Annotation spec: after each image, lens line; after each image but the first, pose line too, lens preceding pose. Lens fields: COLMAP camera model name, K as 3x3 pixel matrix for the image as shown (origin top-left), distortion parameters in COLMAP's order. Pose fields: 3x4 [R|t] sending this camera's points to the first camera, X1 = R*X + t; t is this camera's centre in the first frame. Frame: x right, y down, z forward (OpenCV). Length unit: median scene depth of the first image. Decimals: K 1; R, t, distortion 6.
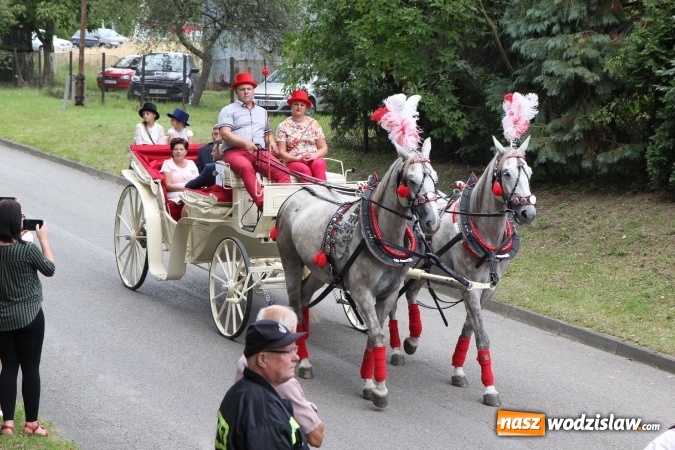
lens RADIAL K [[1561.7, 0, 326.6], [0, 1561.7, 242.0], [0, 0, 1]] dist [0.330726, 0.000000]
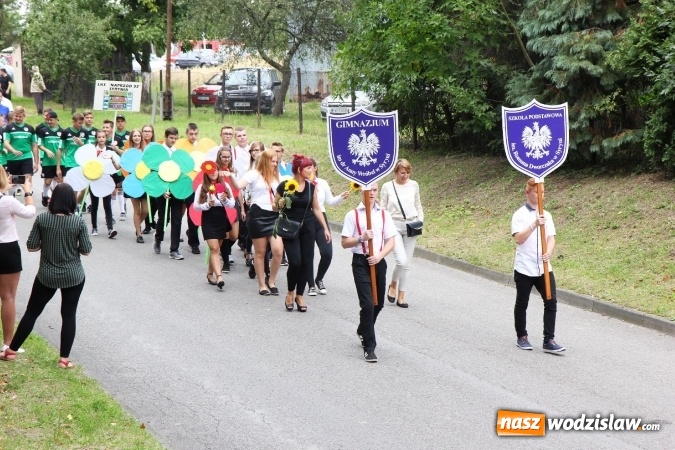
lens RADIAL K [[1561.7, 0, 340.8], [0, 1561.7, 252.3], [0, 0, 1]] dist [0.330726, 0.000000]
pose [[0.997022, -0.027464, -0.072064, 0.059975], [0.027181, 0.999618, -0.004905, 0.020540], [0.072171, 0.002931, 0.997388, -0.095768]]
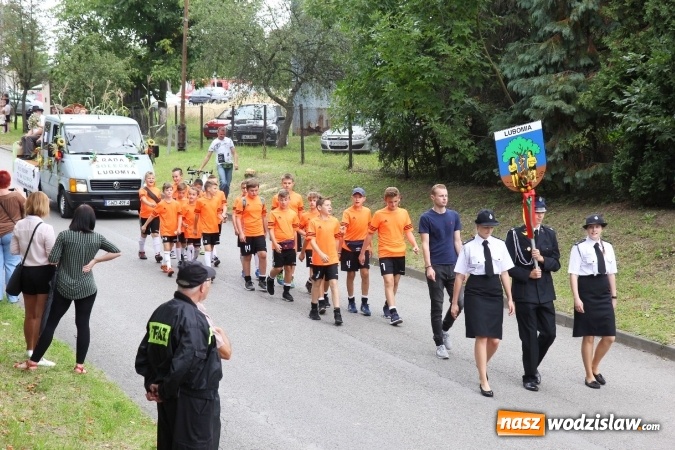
lens RADIAL K [[1435.5, 0, 333.6], [0, 1435.5, 256.2], [0, 0, 1]] dist [0.234568, 0.000000]
pose [[0.996997, -0.020303, -0.074729, 0.060694], [0.019073, 0.999671, -0.017135, 0.022215], [0.075052, 0.015659, 0.997057, -0.108286]]
